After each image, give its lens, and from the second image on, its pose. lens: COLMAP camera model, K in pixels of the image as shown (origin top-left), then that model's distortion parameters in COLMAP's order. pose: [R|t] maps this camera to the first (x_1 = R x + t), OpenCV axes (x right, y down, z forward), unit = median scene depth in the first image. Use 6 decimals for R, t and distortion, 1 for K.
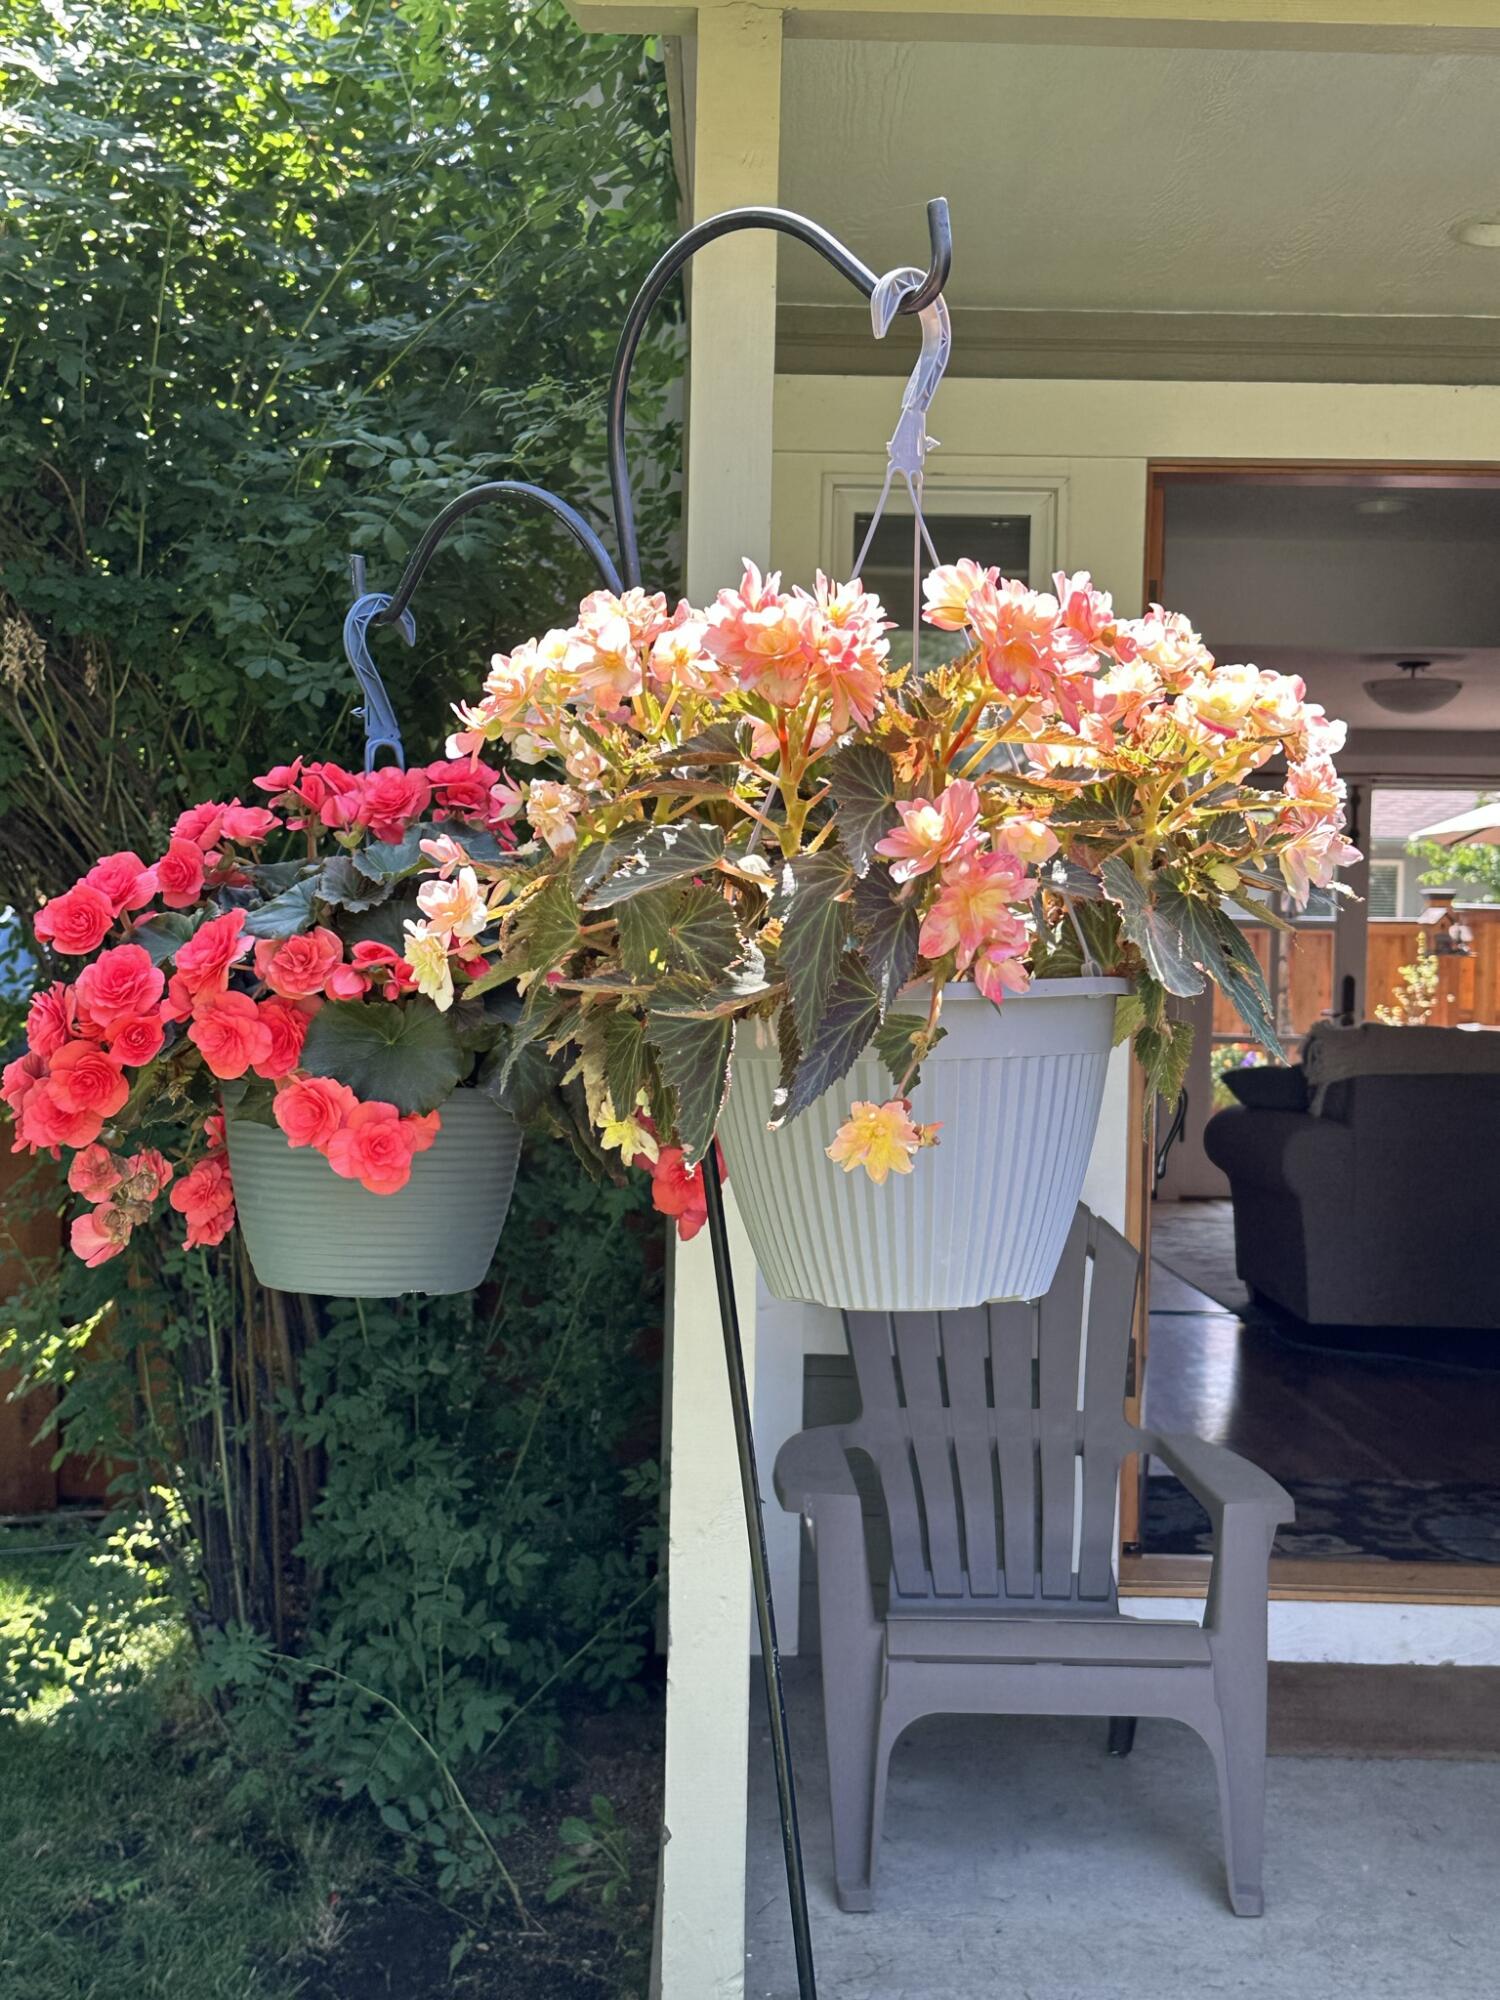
lens RADIAL K [[2347.5, 0, 753.6], [0, 2347.5, 1003.4], [0, 0, 1]] dist [0.081729, 0.000000]
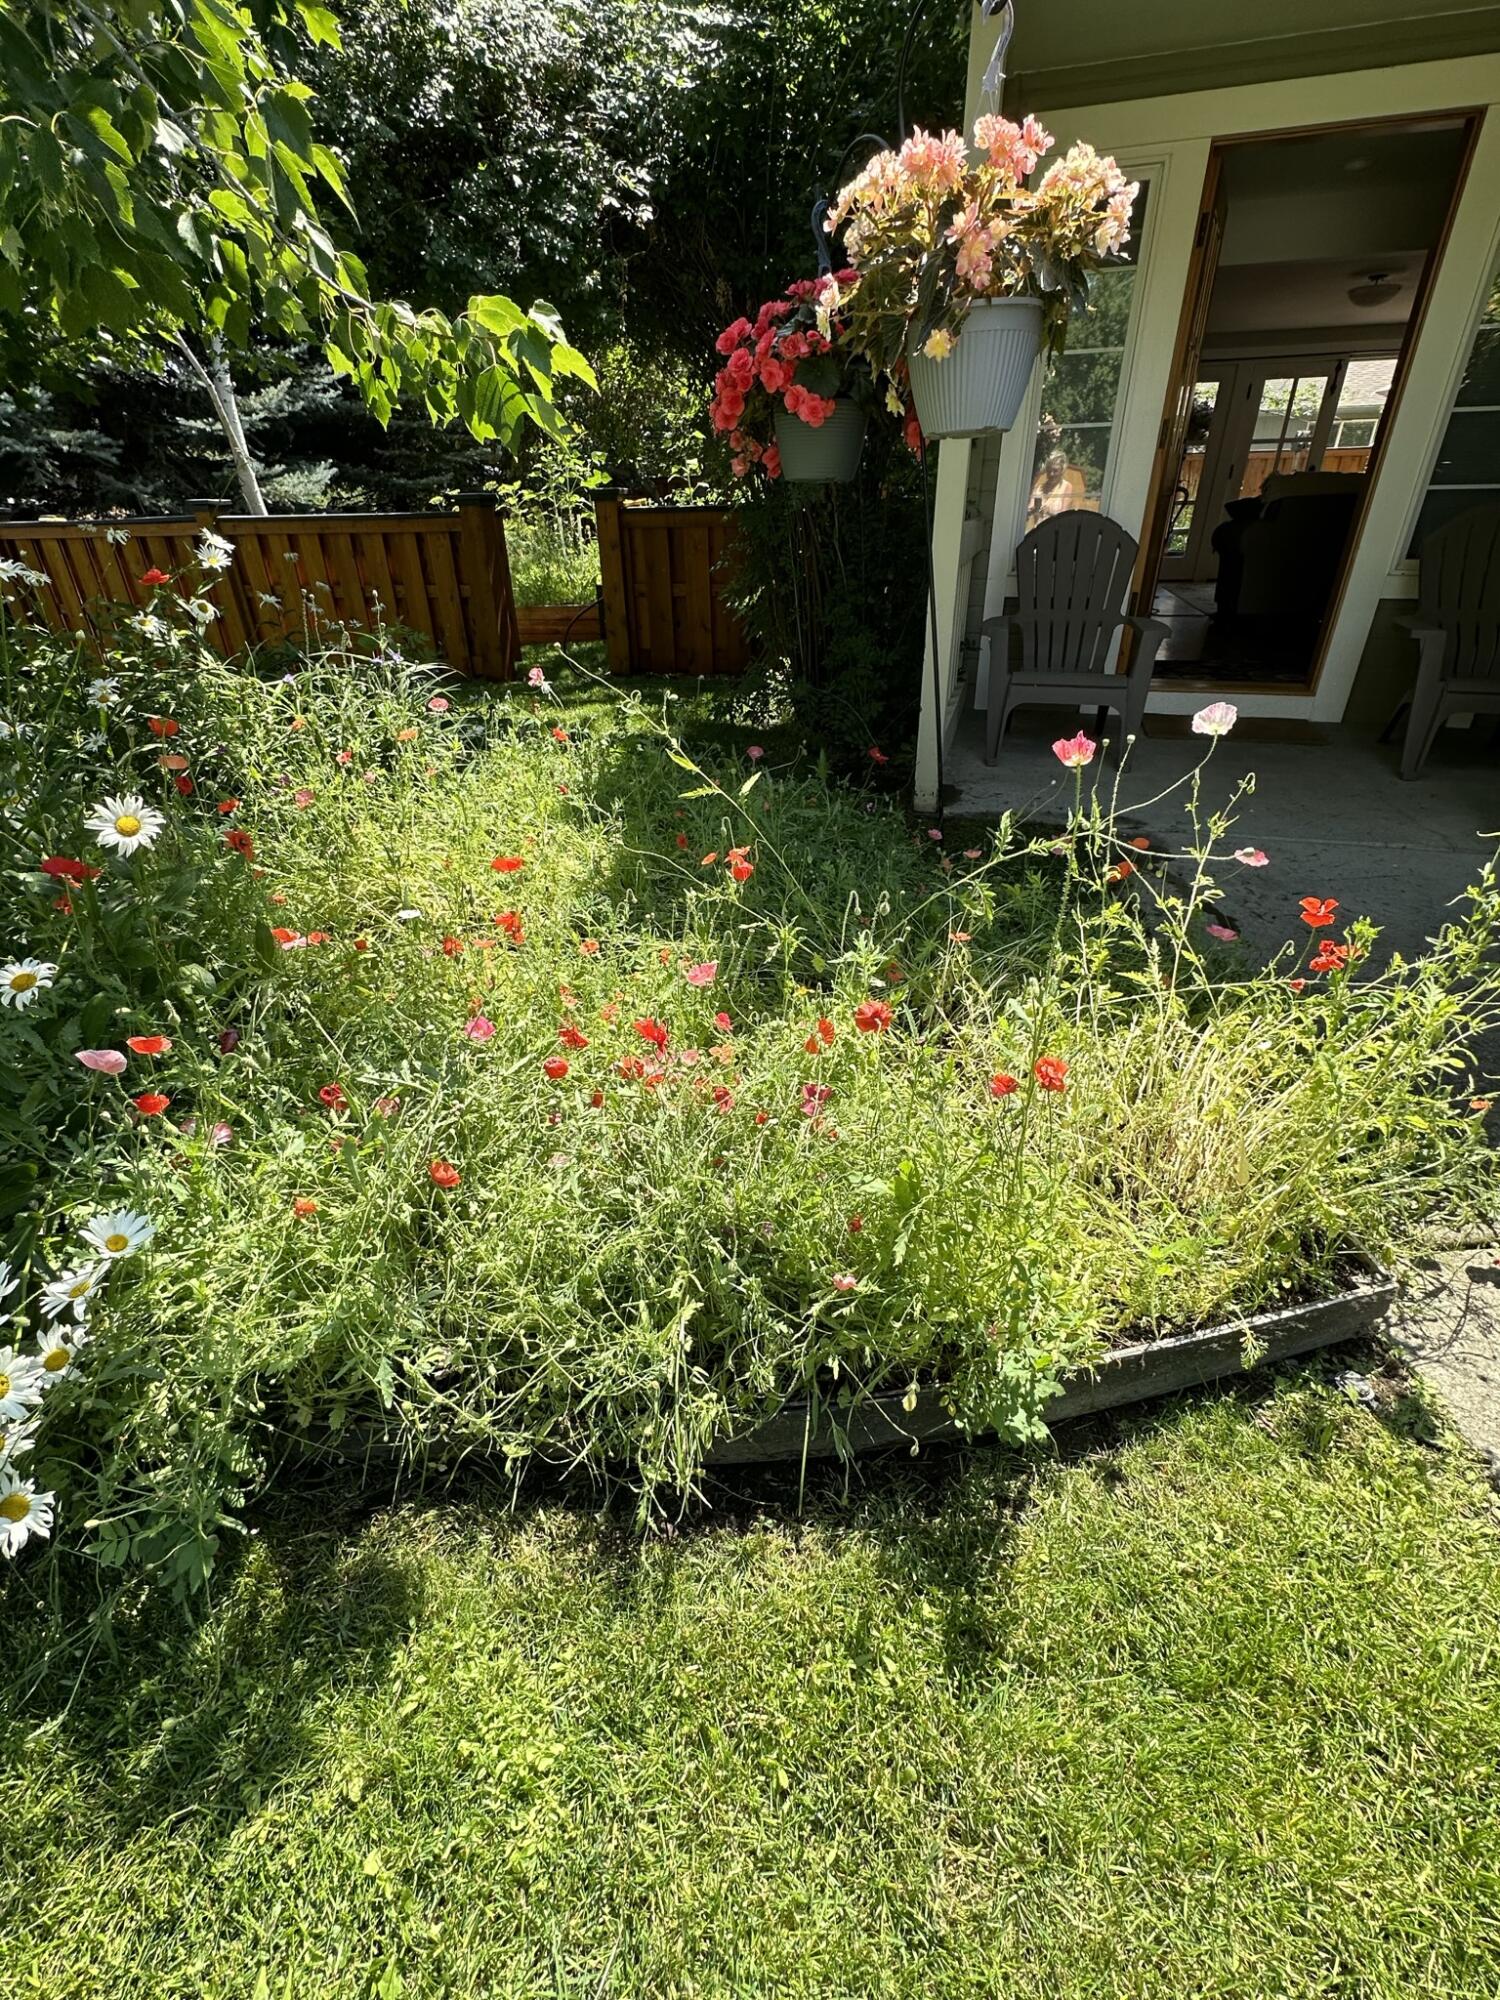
lens RADIAL K [[861.8, 0, 744.5], [0, 861.8, 1000.9], [0, 0, 1]] dist [-0.007848, 0.001456]
pose [[0.954632, 0.114666, -0.274825, 0.147949], [0.031483, 0.878856, 0.476047, 0.184587], [0.296118, -0.463102, 0.835374, -0.353287]]
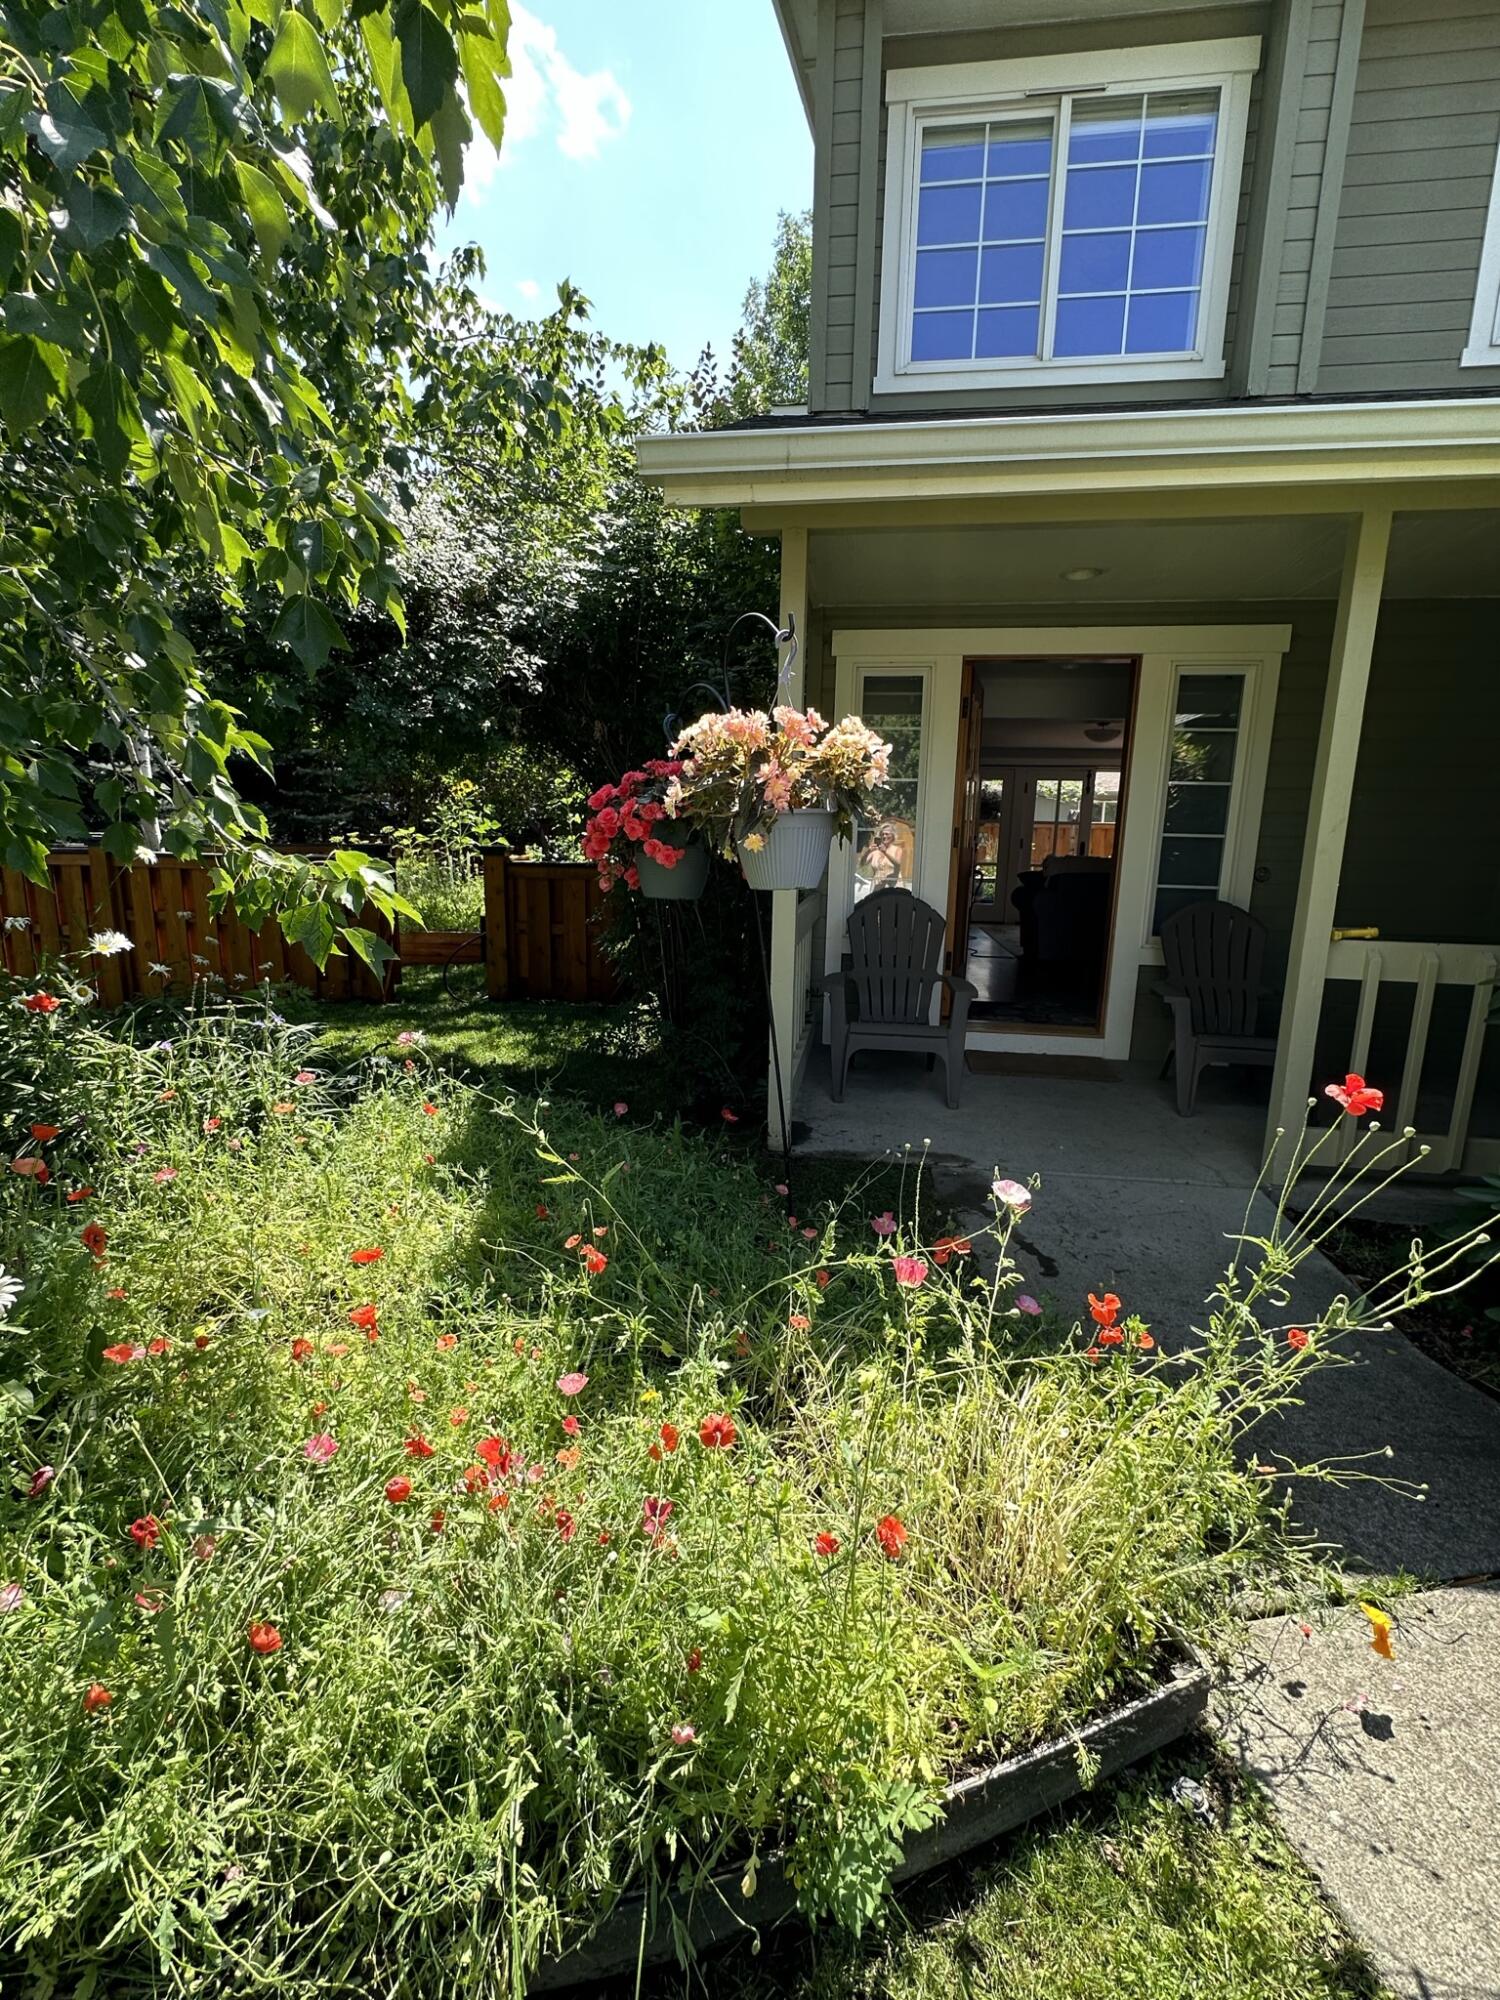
lens RADIAL K [[861.8, 0, 745.7], [0, 861.8, 1002.3], [0, 0, 1]] dist [-0.007848, 0.001456]
pose [[0.987022, 0.031745, -0.157415, 0.190256], [-0.005329, 0.986201, 0.165468, 0.055170], [0.160496, -0.162482, 0.973571, -0.405996]]
